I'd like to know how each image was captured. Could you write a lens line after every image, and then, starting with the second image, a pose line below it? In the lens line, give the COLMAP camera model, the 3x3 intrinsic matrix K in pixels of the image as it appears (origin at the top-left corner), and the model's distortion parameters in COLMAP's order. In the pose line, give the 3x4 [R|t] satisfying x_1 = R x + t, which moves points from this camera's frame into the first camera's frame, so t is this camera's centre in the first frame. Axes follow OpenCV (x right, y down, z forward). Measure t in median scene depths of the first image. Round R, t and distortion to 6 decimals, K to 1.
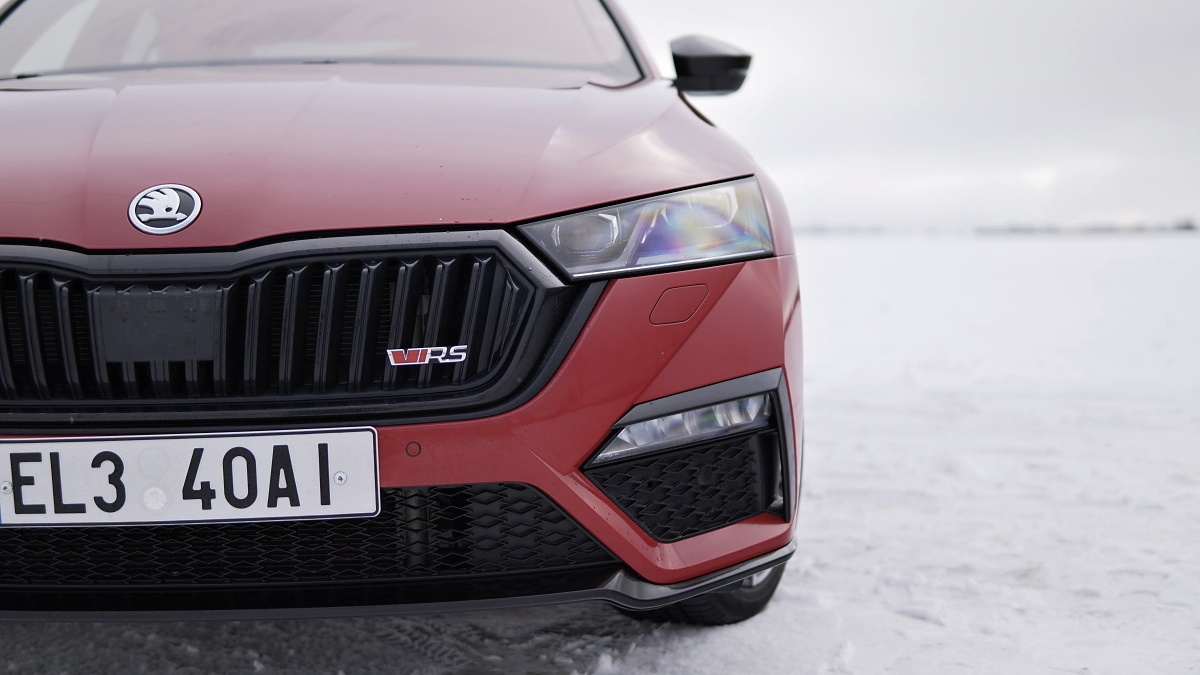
lens RADIAL K [[1573.8, 0, 600.0], [0, 1573.8, 337.5], [0, 0, 1]] dist [-0.080522, -0.534913]
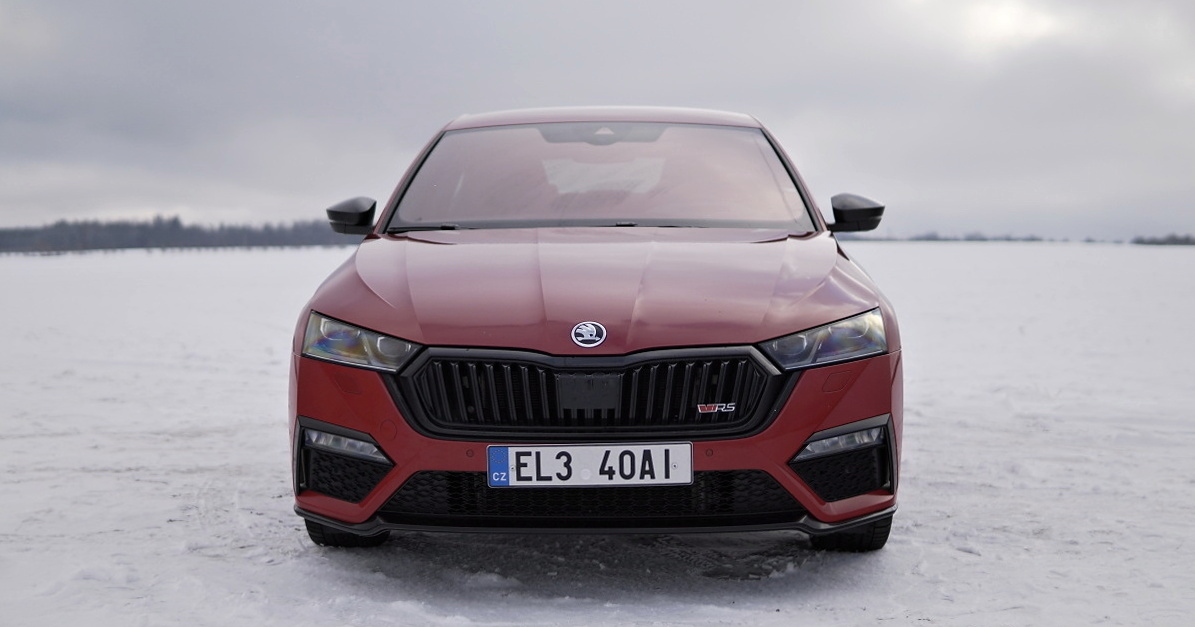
lens RADIAL K [[1525.4, 0, 597.5], [0, 1525.4, 313.5], [0, 0, 1]] dist [-0.237400, -0.057023]
pose [[0.994664, 0.013137, -0.102323, -0.060385], [-0.015064, 0.999723, -0.018076, -0.073069], [0.102058, 0.019521, 0.994587, -0.999691]]
